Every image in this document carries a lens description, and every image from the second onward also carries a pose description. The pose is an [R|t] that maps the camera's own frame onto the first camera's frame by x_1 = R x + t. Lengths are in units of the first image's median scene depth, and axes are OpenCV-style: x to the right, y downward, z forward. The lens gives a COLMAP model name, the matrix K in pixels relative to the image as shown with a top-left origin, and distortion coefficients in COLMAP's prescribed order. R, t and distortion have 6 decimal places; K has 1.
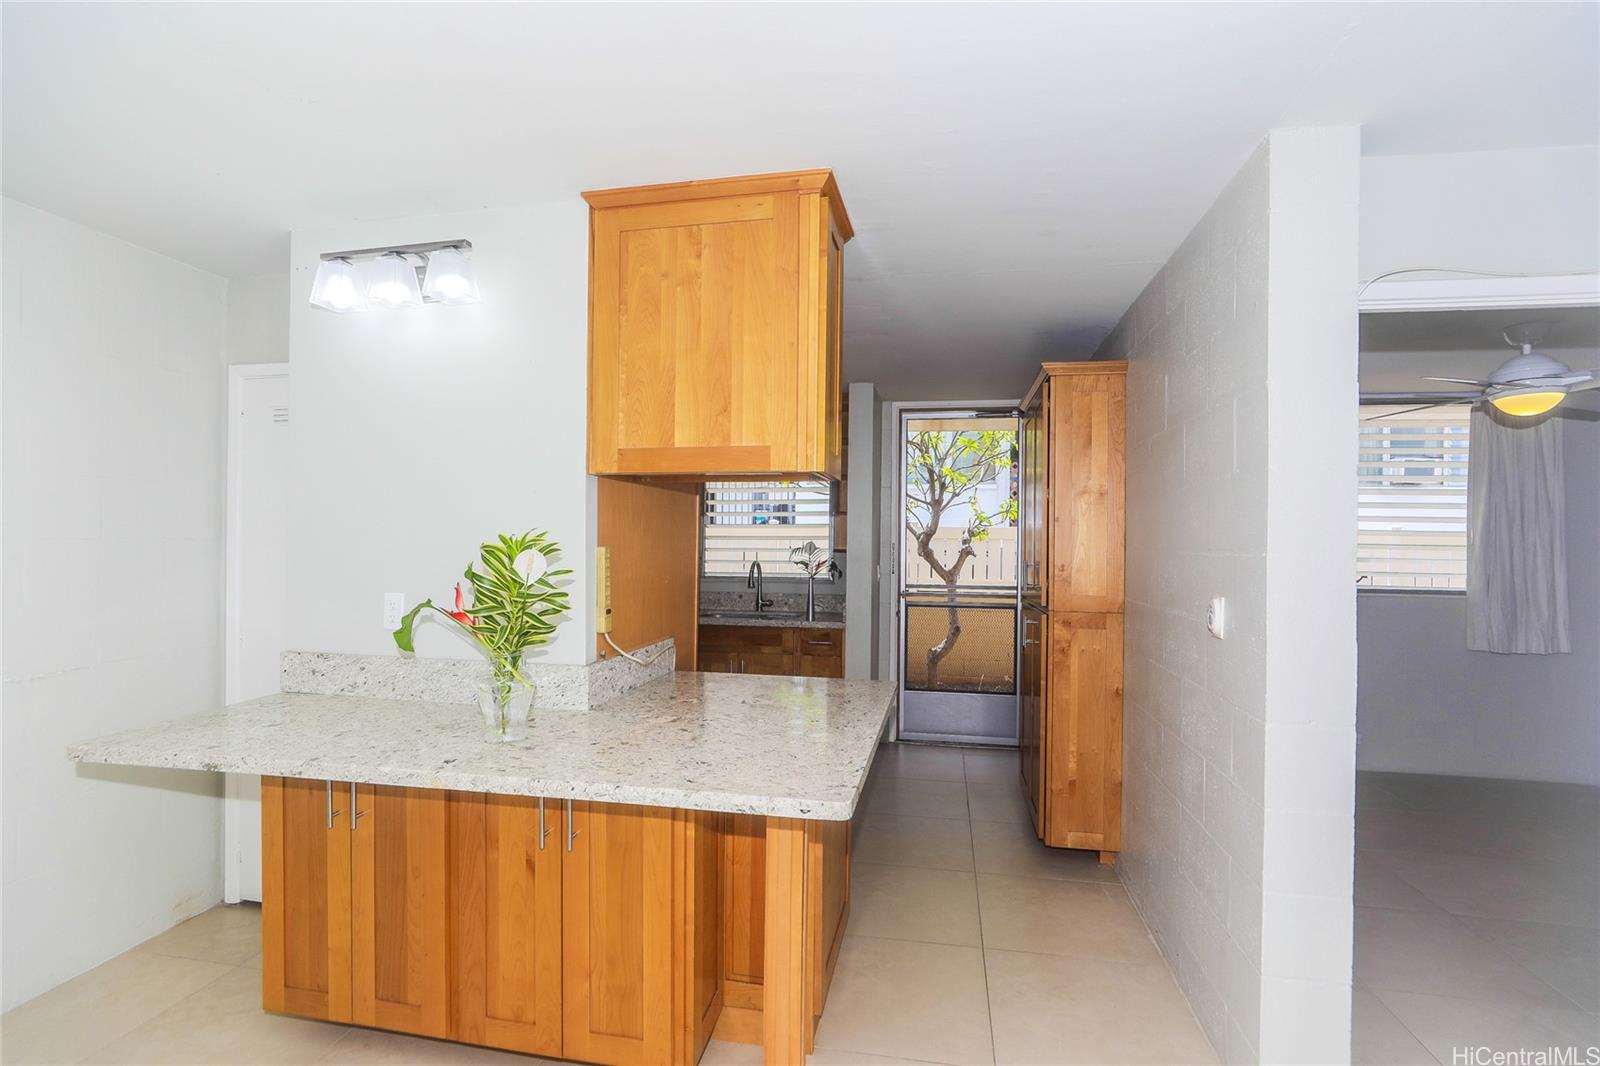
lens RADIAL K [[752.3, 0, 807.9], [0, 752.3, 557.1], [0, 0, 1]] dist [-0.001349, 0.000187]
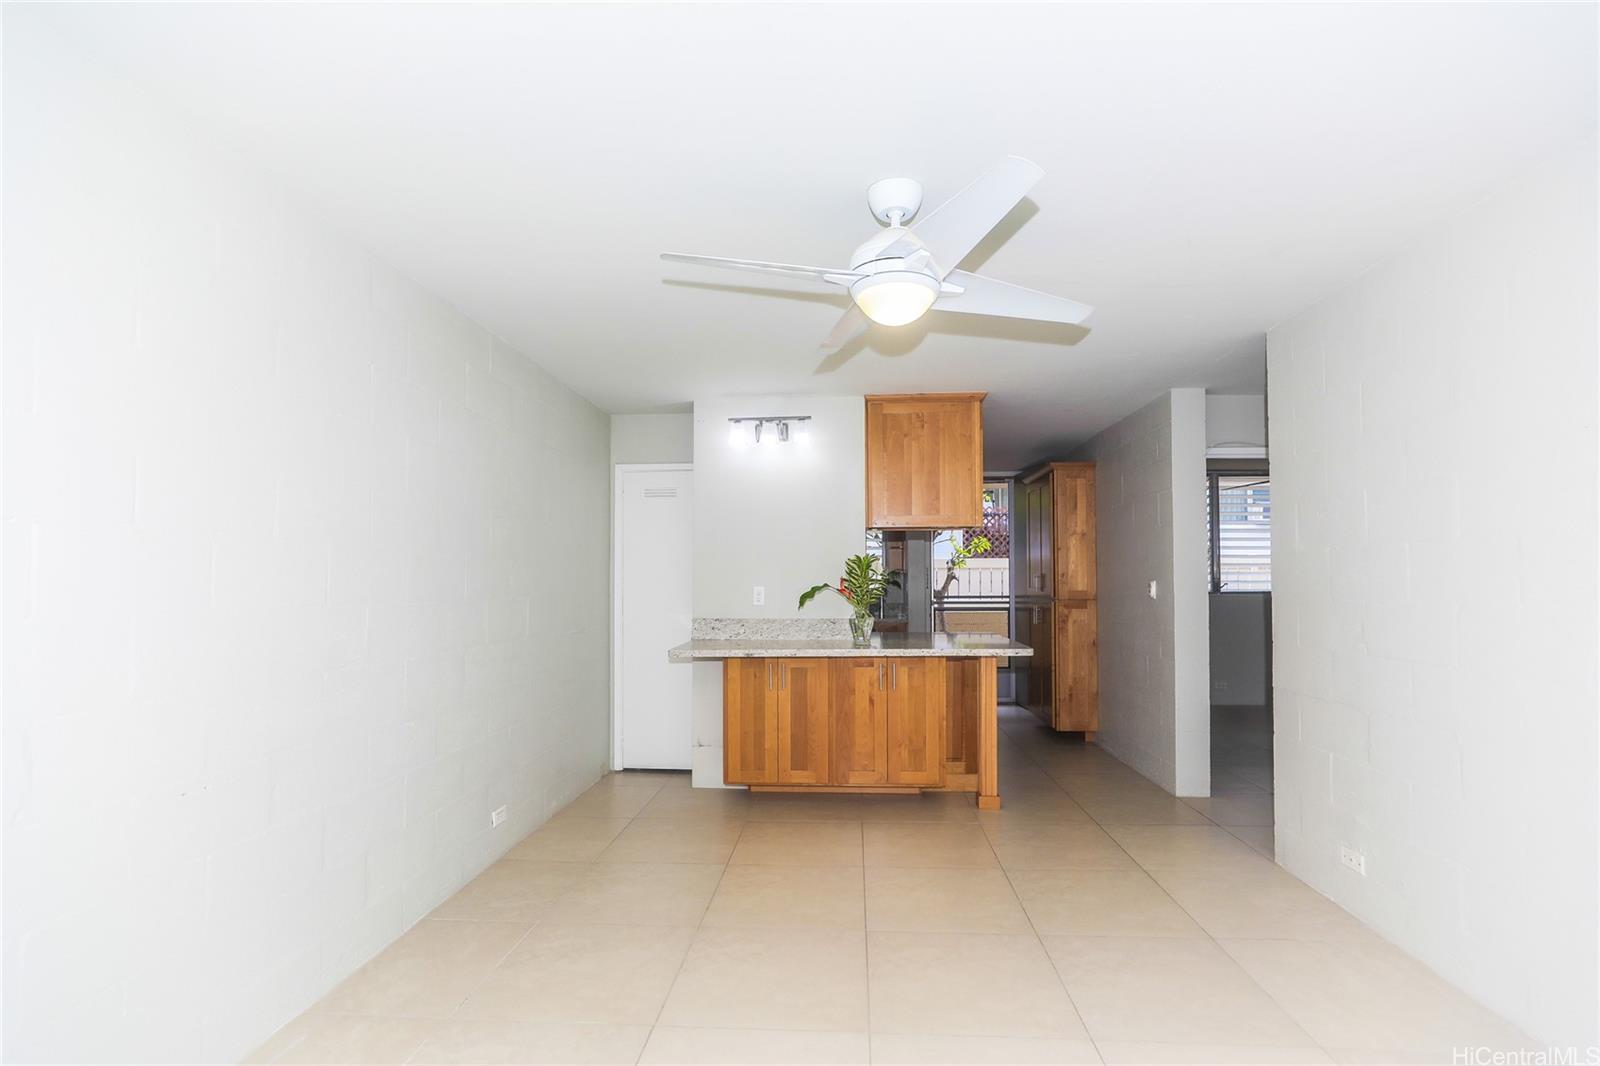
lens RADIAL K [[738.5, 0, 805.0], [0, 738.5, 583.6], [0, 0, 1]] dist [-0.001756, 0.000032]
pose [[0.994560, -0.012485, 0.103414, -0.462382], [0.013978, 0.999808, -0.013722, 0.049312], [-0.103223, 0.015093, 0.994544, -0.701743]]
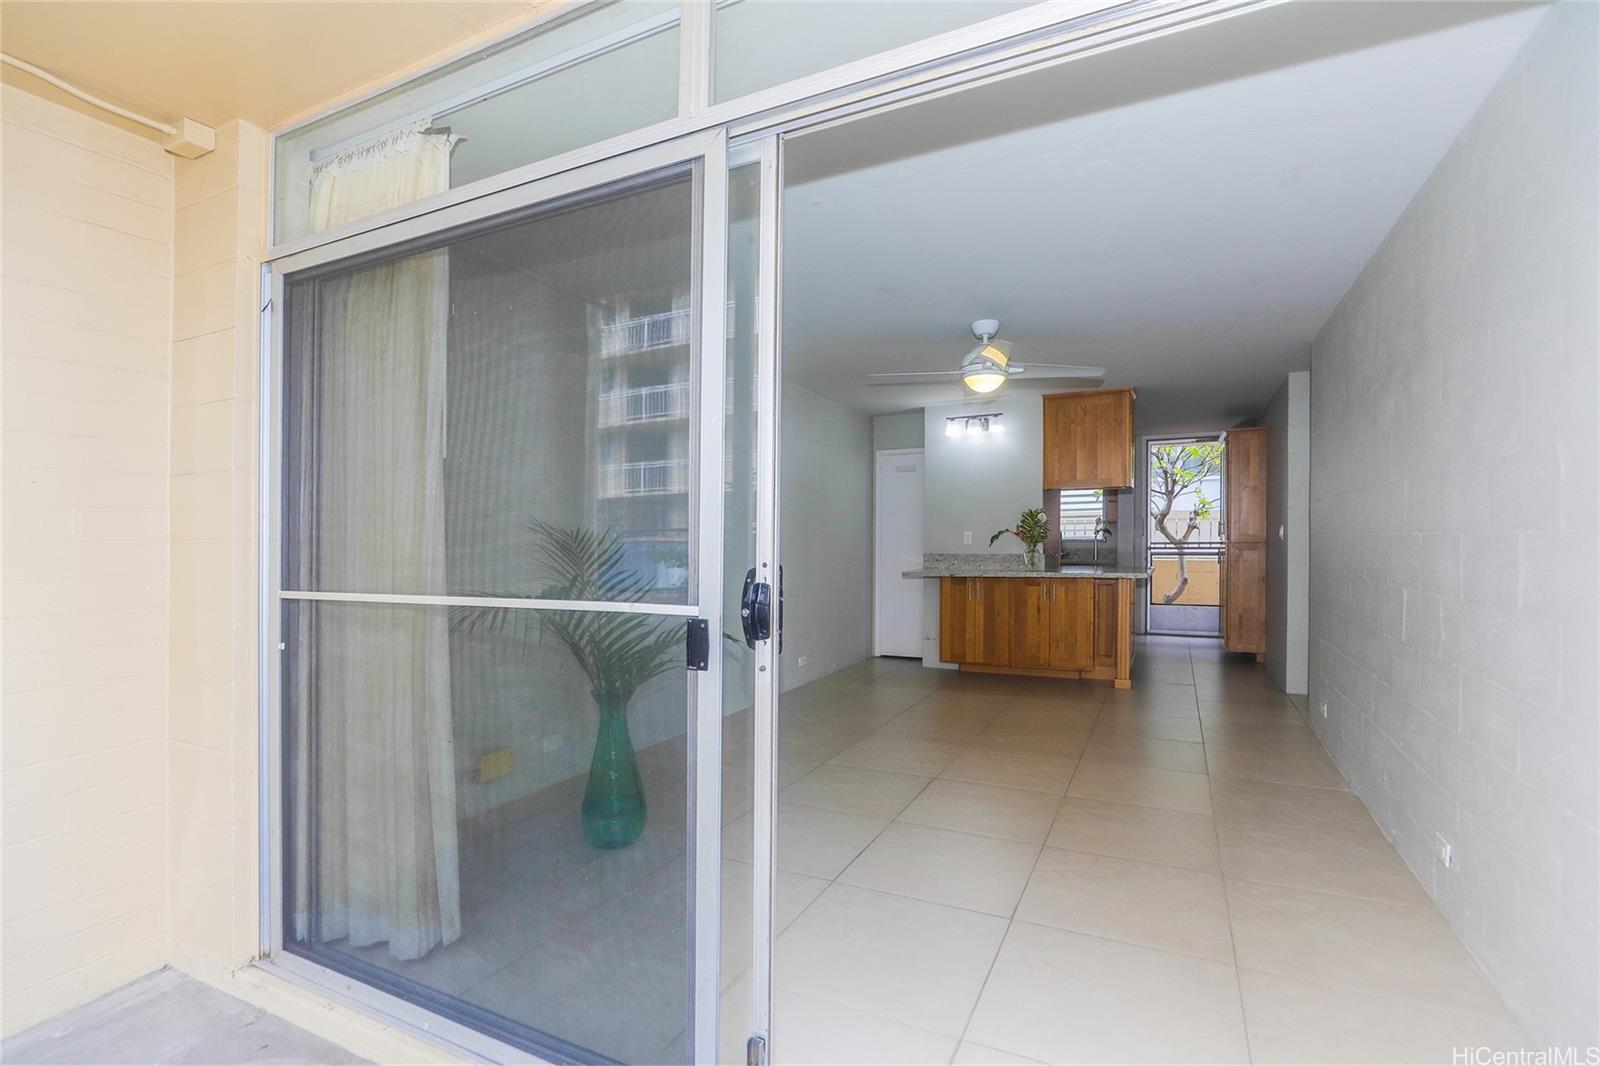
lens RADIAL K [[724.3, 0, 811.0], [0, 724.3, 564.6], [0, 0, 1]] dist [-0.014118, 0.000100]
pose [[0.958803, -0.004946, -0.284030, -0.247388], [0.010472, 0.999784, 0.017942, 0.085315], [0.283880, -0.020177, 0.958647, -1.354163]]
